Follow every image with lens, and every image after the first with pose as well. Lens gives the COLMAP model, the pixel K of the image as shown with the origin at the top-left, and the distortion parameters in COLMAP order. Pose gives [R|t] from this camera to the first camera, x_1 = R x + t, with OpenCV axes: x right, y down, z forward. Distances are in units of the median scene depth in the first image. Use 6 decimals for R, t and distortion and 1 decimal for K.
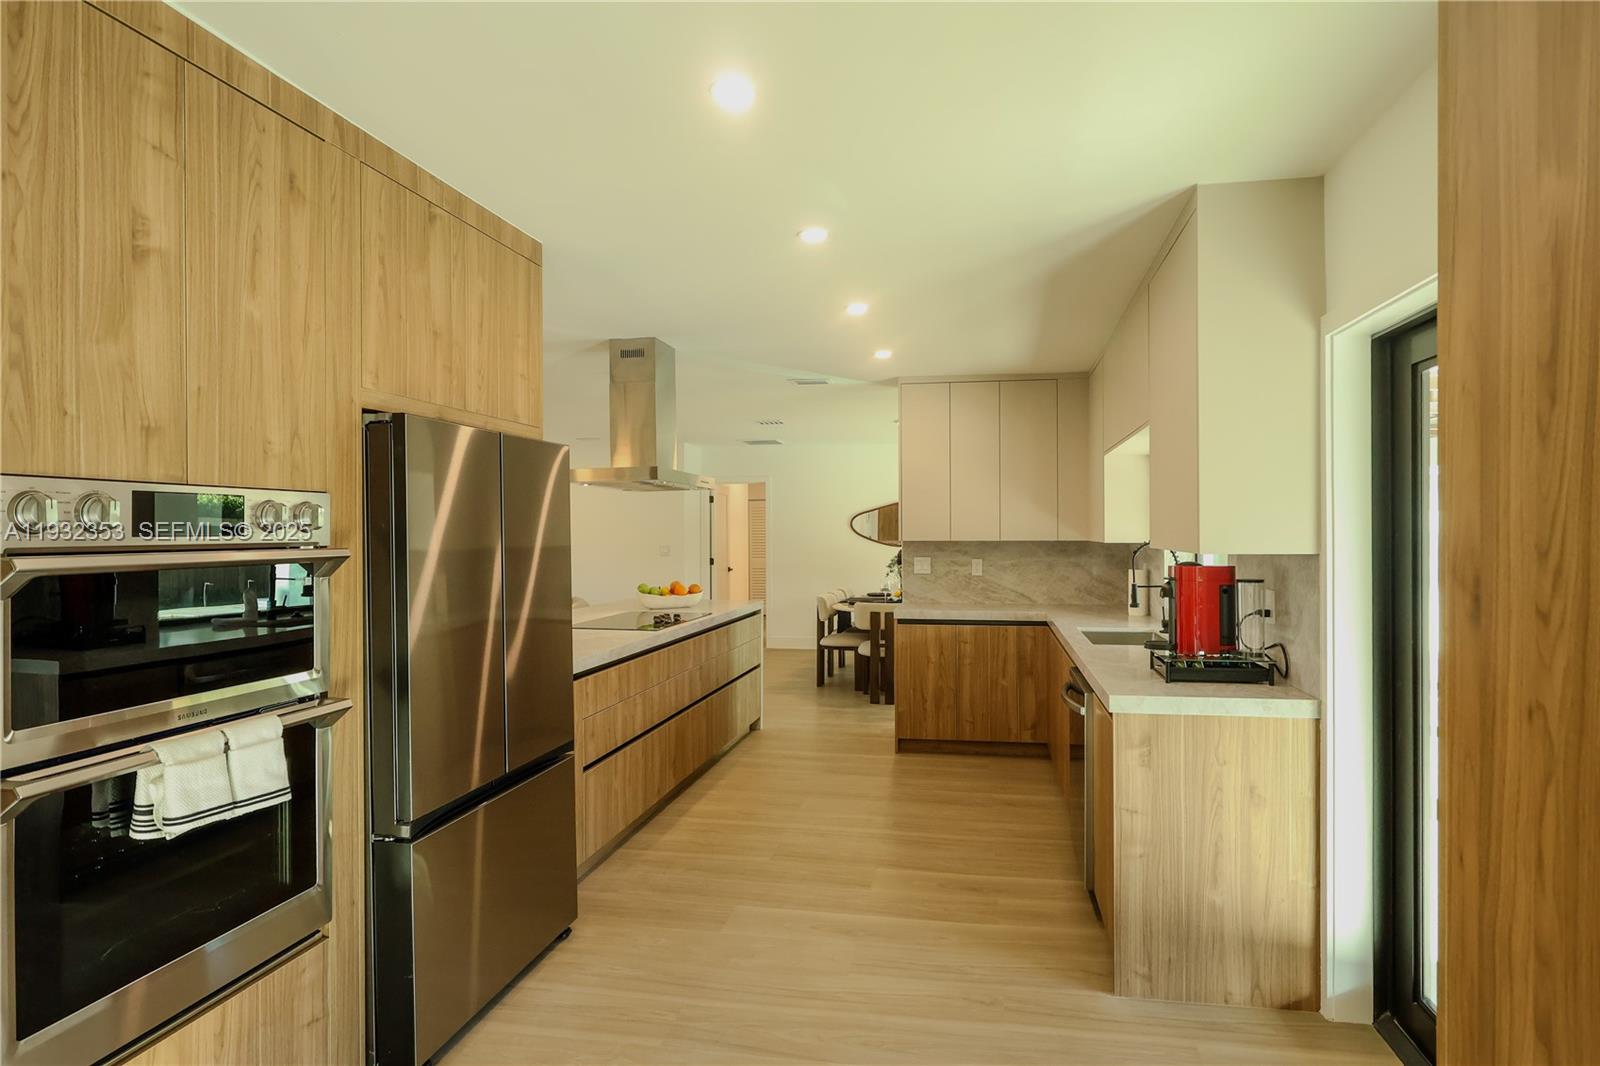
lens RADIAL K [[885.5, 0, 802.6], [0, 885.5, 556.0], [0, 0, 1]] dist [0.002471, -0.000234]
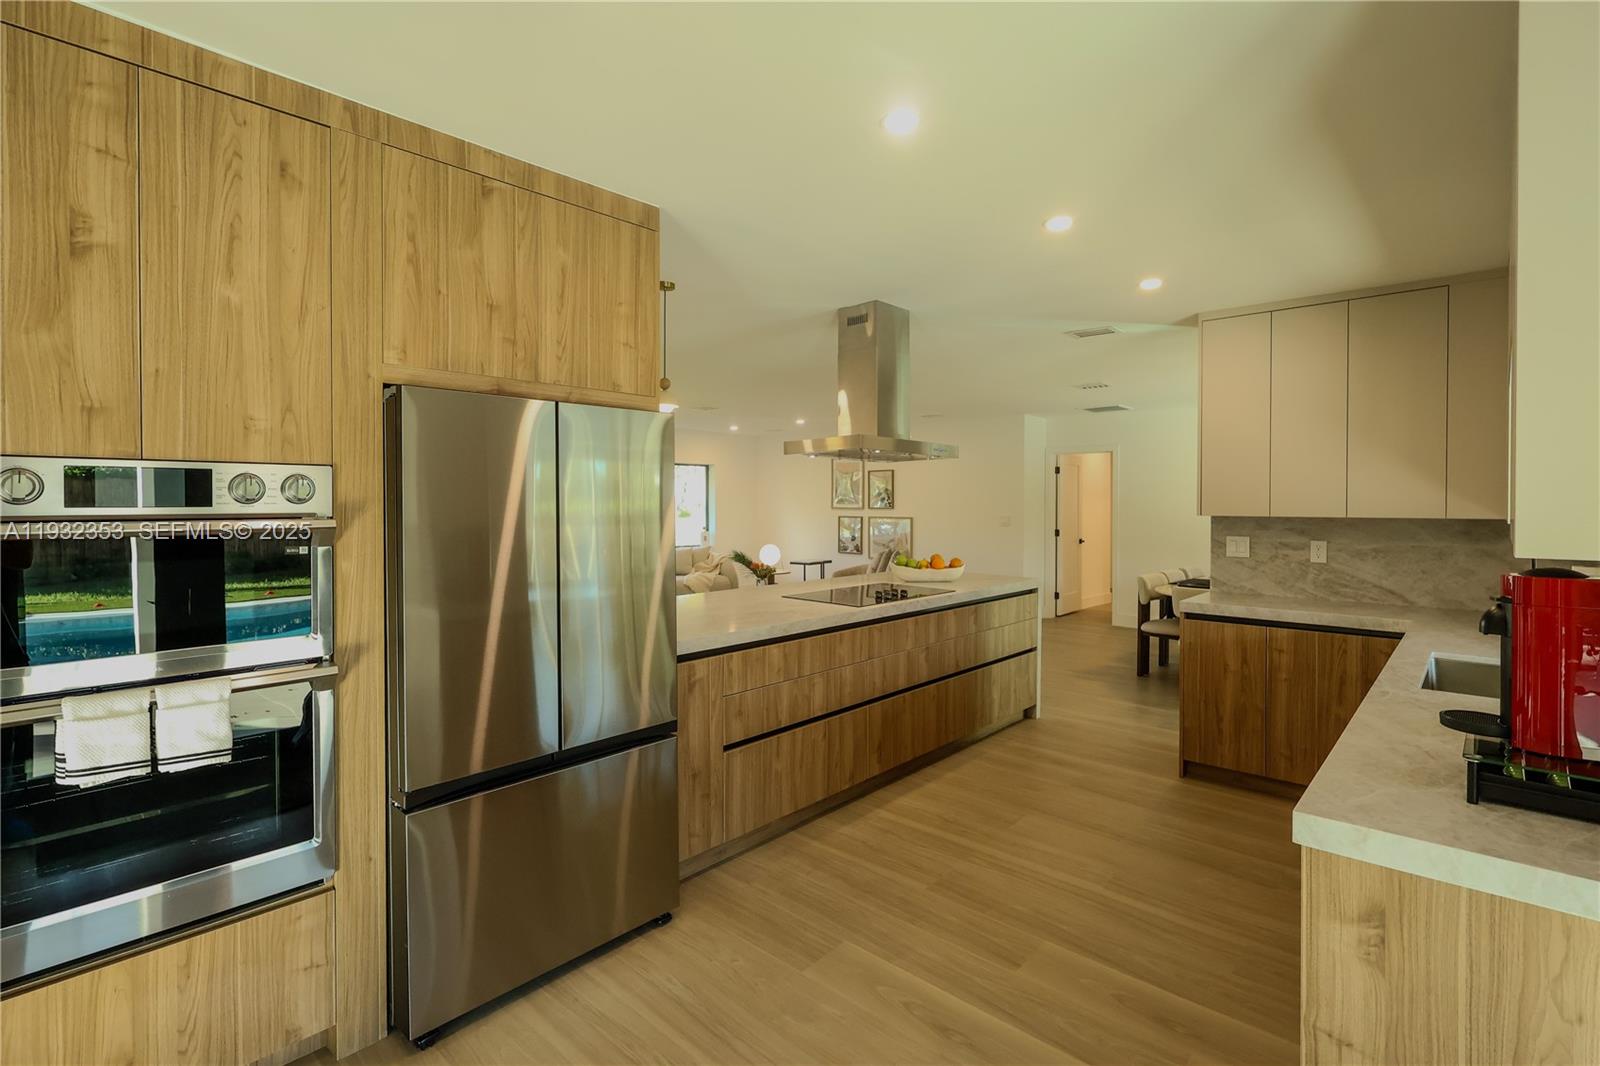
lens RADIAL K [[747.7, 0, 802.6], [0, 747.7, 523.4], [0, 0, 1]] dist [-0.001710, 0.000627]
pose [[0.847140, 0.019312, -0.531018, 0.342191], [-0.018419, 0.999806, 0.006978, -0.016915], [0.531050, 0.003870, 0.847332, 0.468622]]
